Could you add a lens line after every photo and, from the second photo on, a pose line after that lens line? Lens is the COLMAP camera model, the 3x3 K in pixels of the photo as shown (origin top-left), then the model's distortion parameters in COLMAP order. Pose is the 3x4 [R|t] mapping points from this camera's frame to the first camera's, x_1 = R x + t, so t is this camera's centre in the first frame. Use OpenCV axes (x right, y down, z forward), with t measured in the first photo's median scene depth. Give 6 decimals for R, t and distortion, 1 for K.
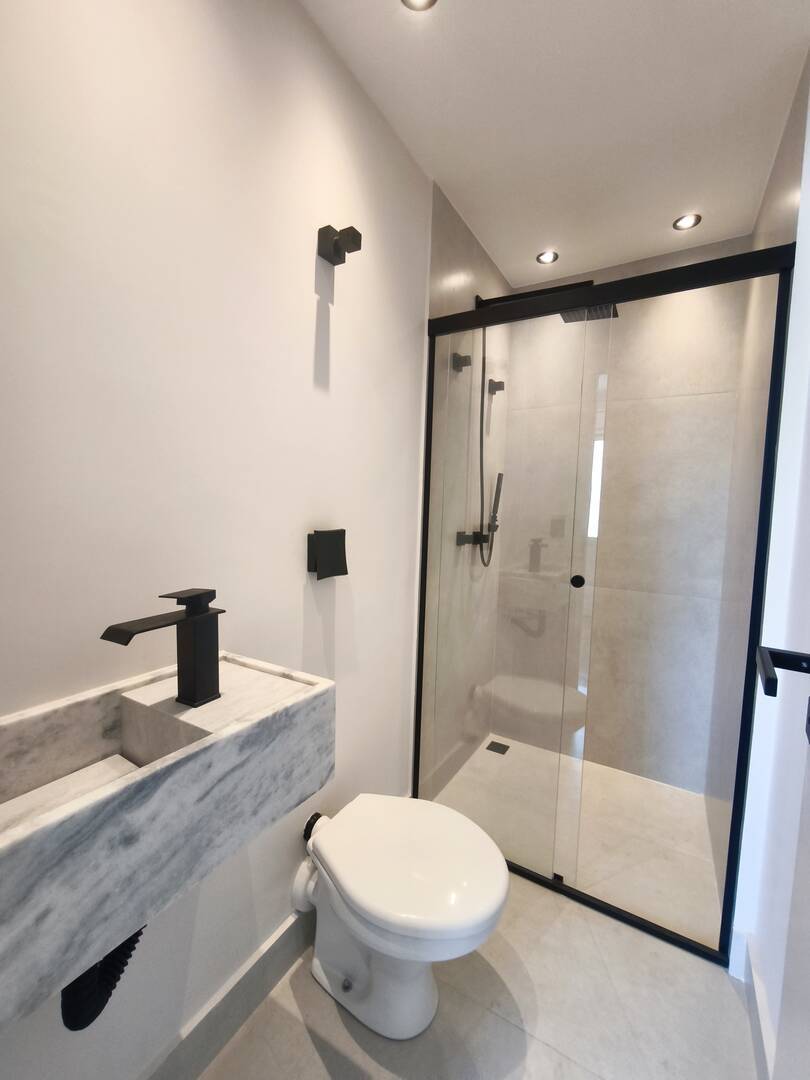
lens RADIAL K [[454.0, 0, 413.9], [0, 454.0, 537.0], [0, 0, 1]] dist [0.000186, 0.000146]
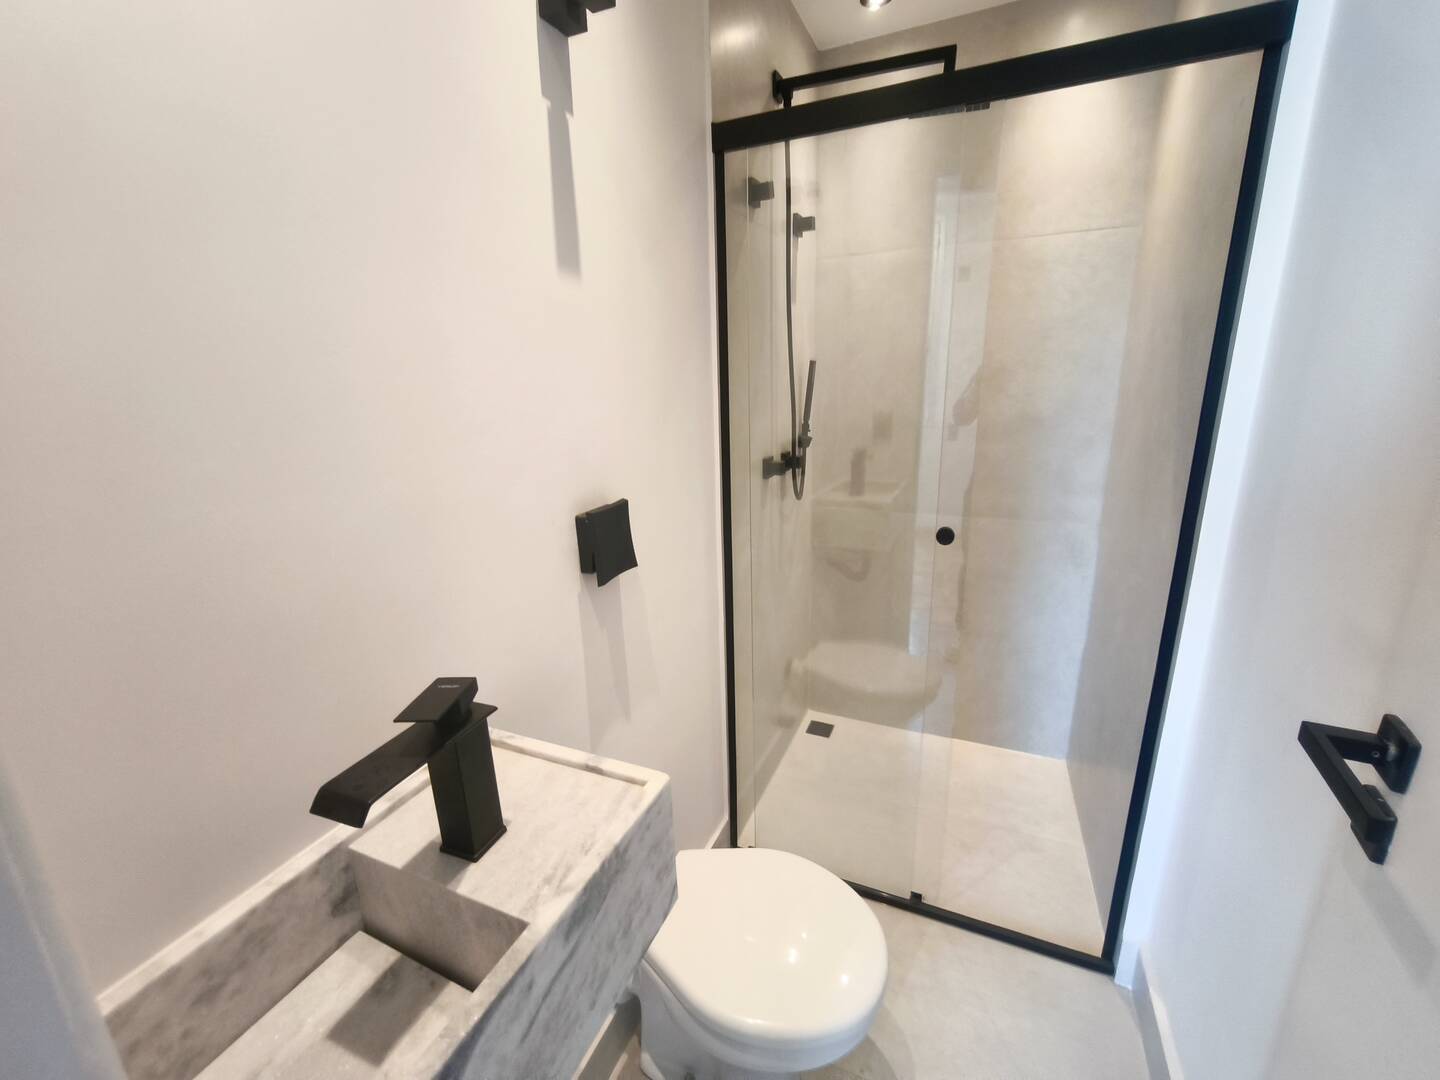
lens RADIAL K [[599.2, 0, 720.0], [0, 599.2, 540.0], [0, 0, 1]] dist [0.001711, 0.000845]
pose [[0.993574, -0.067060, 0.091181, -0.101602], [0.046671, 0.976647, 0.209722, -0.137136], [-0.103115, -0.204119, 0.973500, 0.124111]]
